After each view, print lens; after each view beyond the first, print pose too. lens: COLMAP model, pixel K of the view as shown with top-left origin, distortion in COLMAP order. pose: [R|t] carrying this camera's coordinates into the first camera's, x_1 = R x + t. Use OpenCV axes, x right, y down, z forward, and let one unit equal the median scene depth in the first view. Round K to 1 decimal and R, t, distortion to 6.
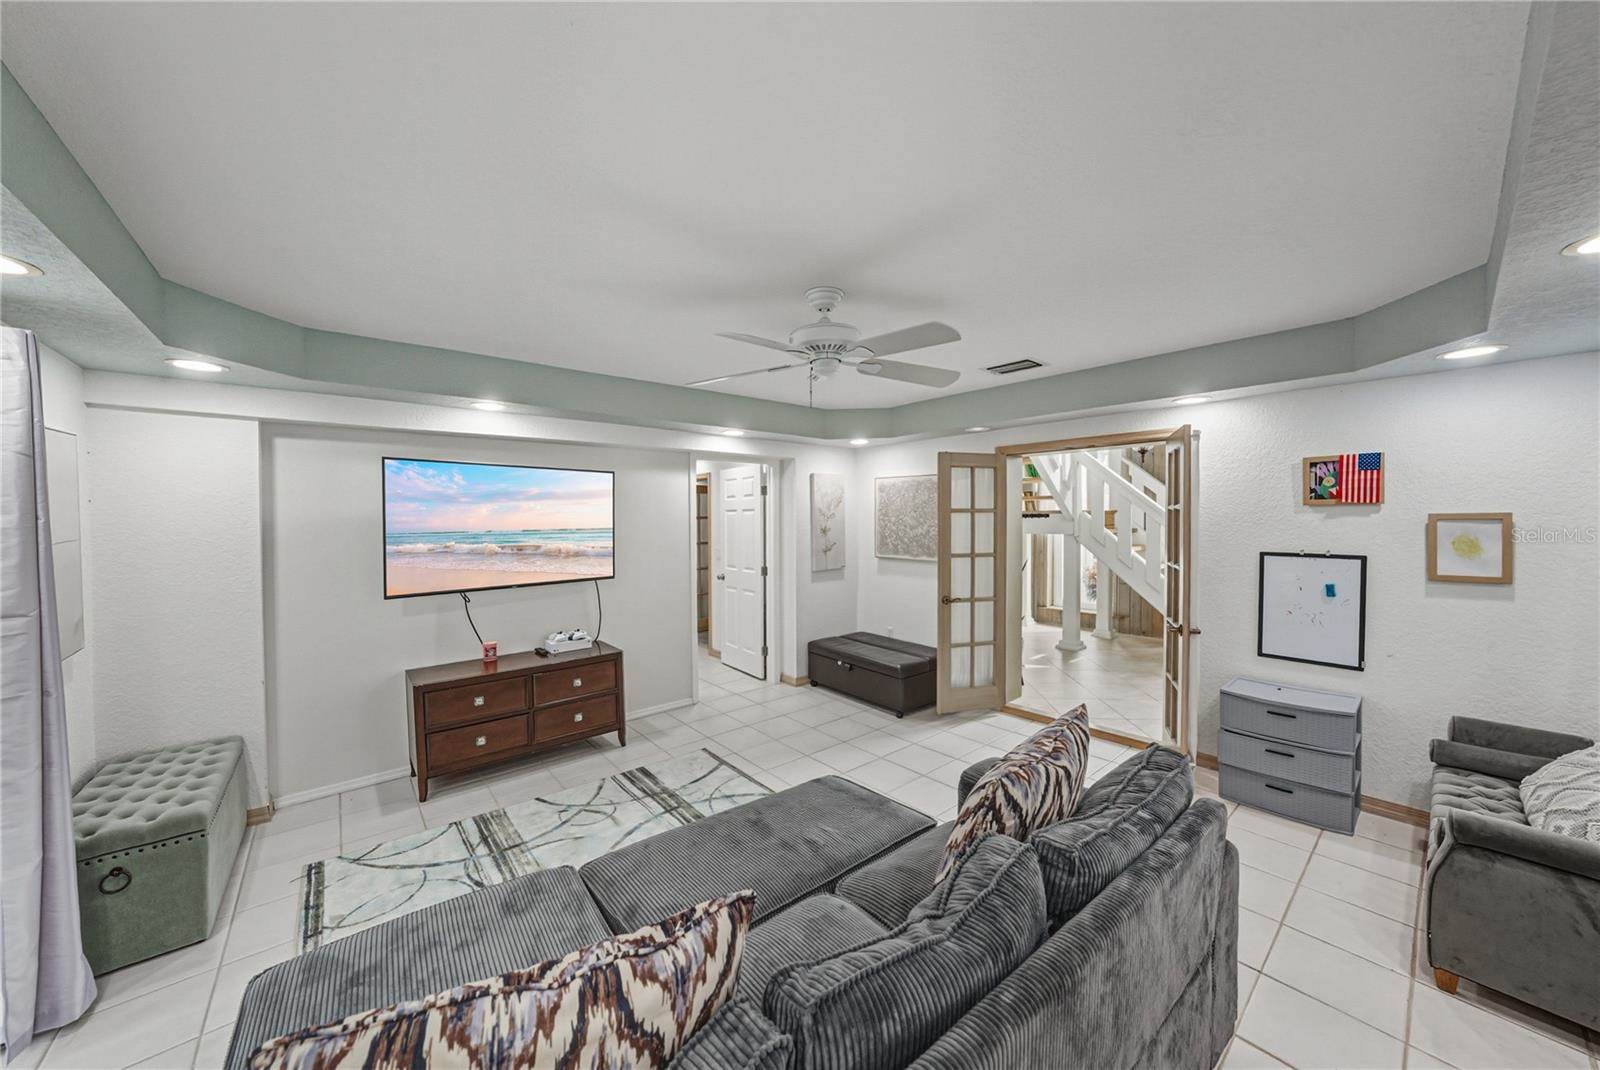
lens RADIAL K [[561.6, 0, 796.4], [0, 561.6, 528.1], [0, 0, 1]] dist [-0.017496, 0.000049]
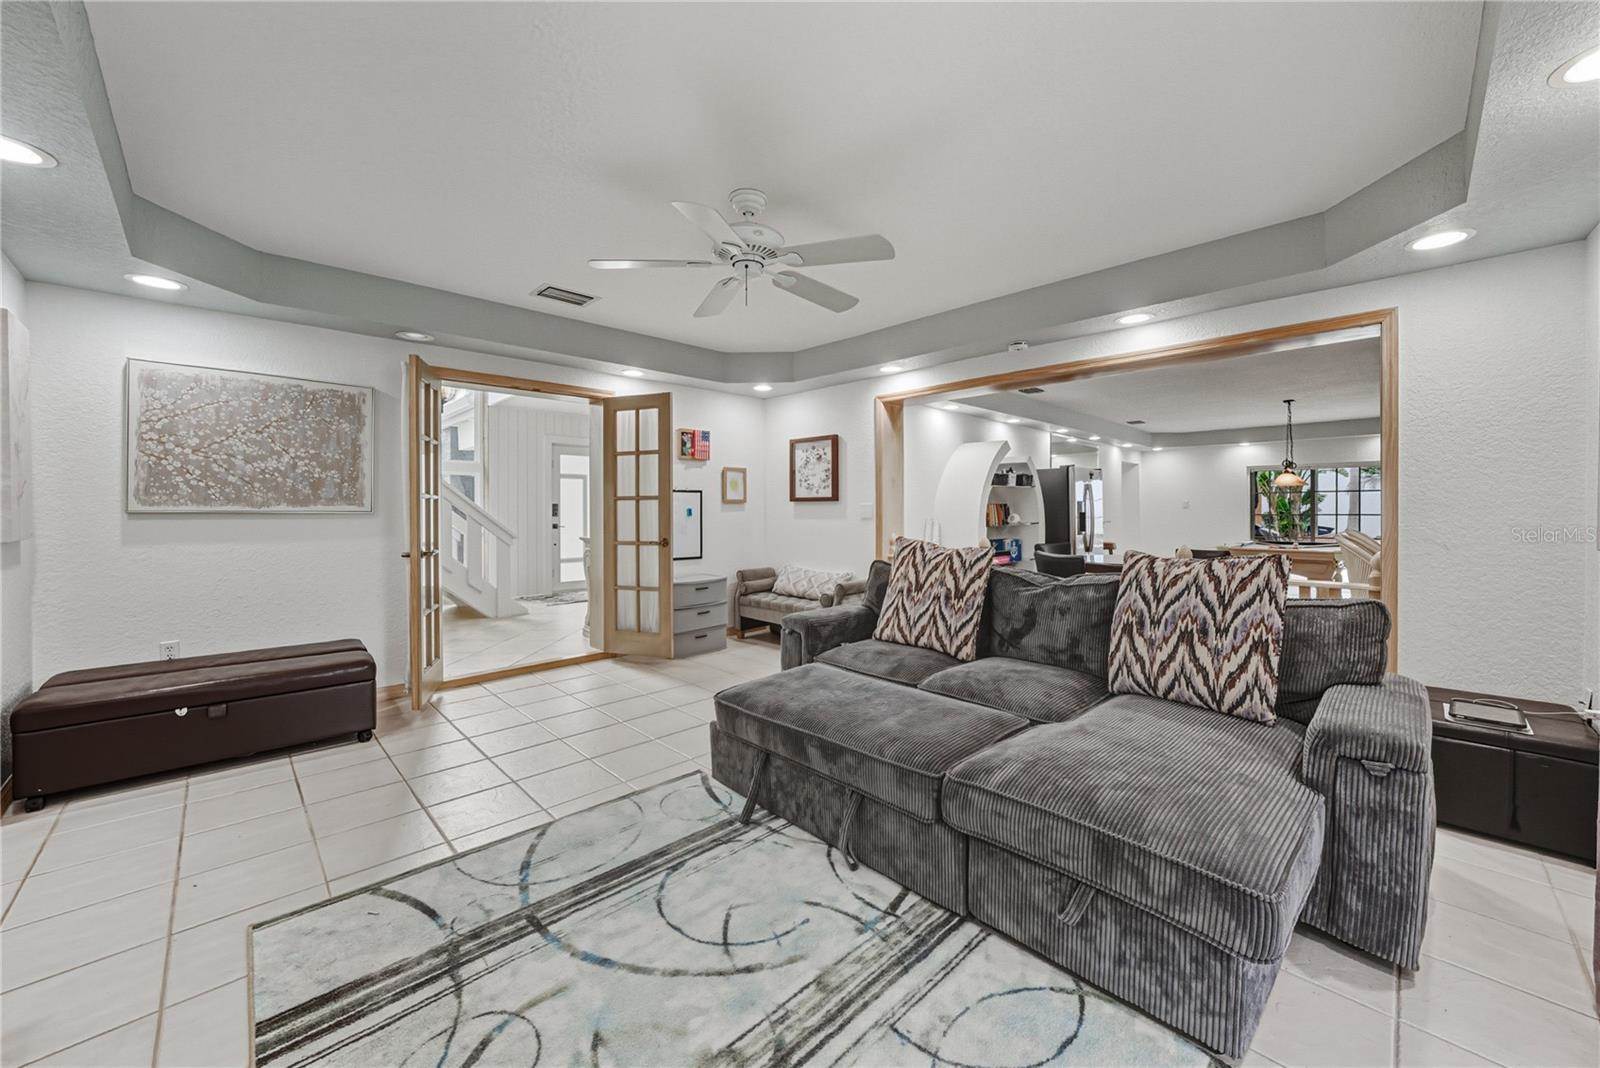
lens RADIAL K [[599.7, 0, 802.5], [0, 599.7, 518.7], [0, 0, 1]] dist [-0.010832, 0.003049]
pose [[-0.075479, -0.007325, 0.997121, -0.800345], [0.022946, 0.999695, 0.009081, 0.120798], [-0.996883, 0.023565, -0.075288, 0.781115]]
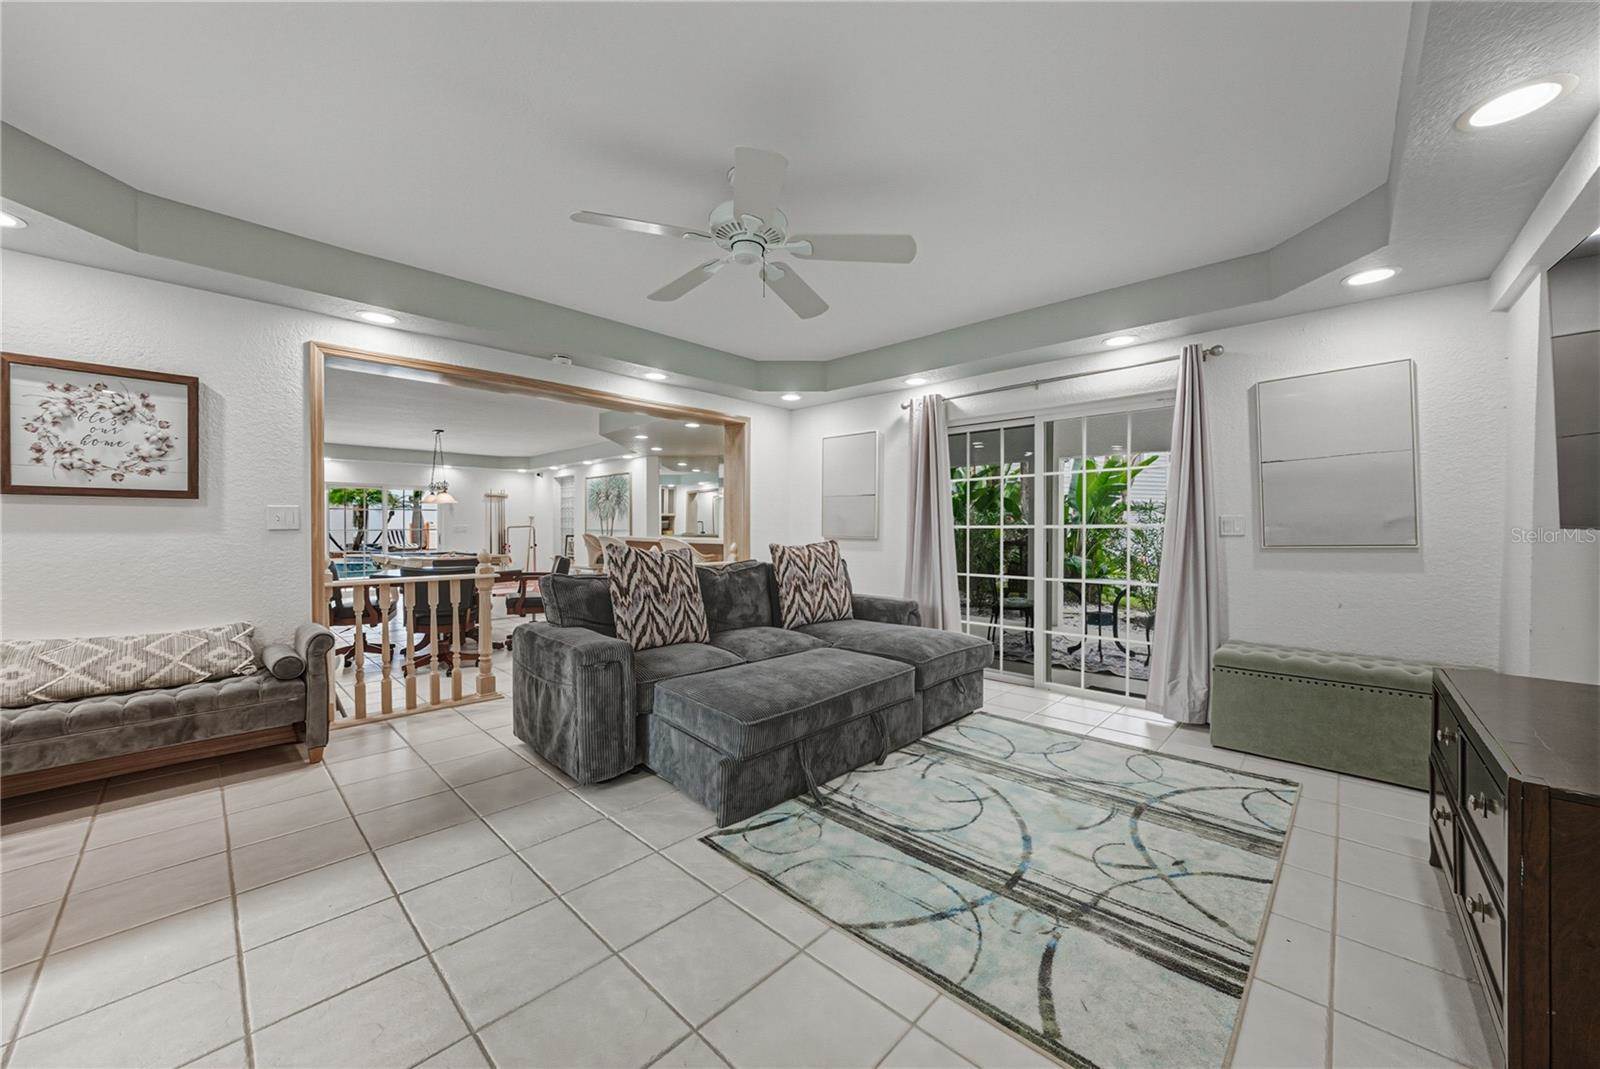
lens RADIAL K [[599.7, 0, 791.6], [0, 599.7, 533.2], [0, 0, 1]] dist [-0.010832, 0.003049]
pose [[-0.993788, 0.010402, -0.110800, 0.073133], [0.006960, 0.999482, 0.031407, 0.119974], [0.111070, 0.030441, -0.993346, 1.580311]]
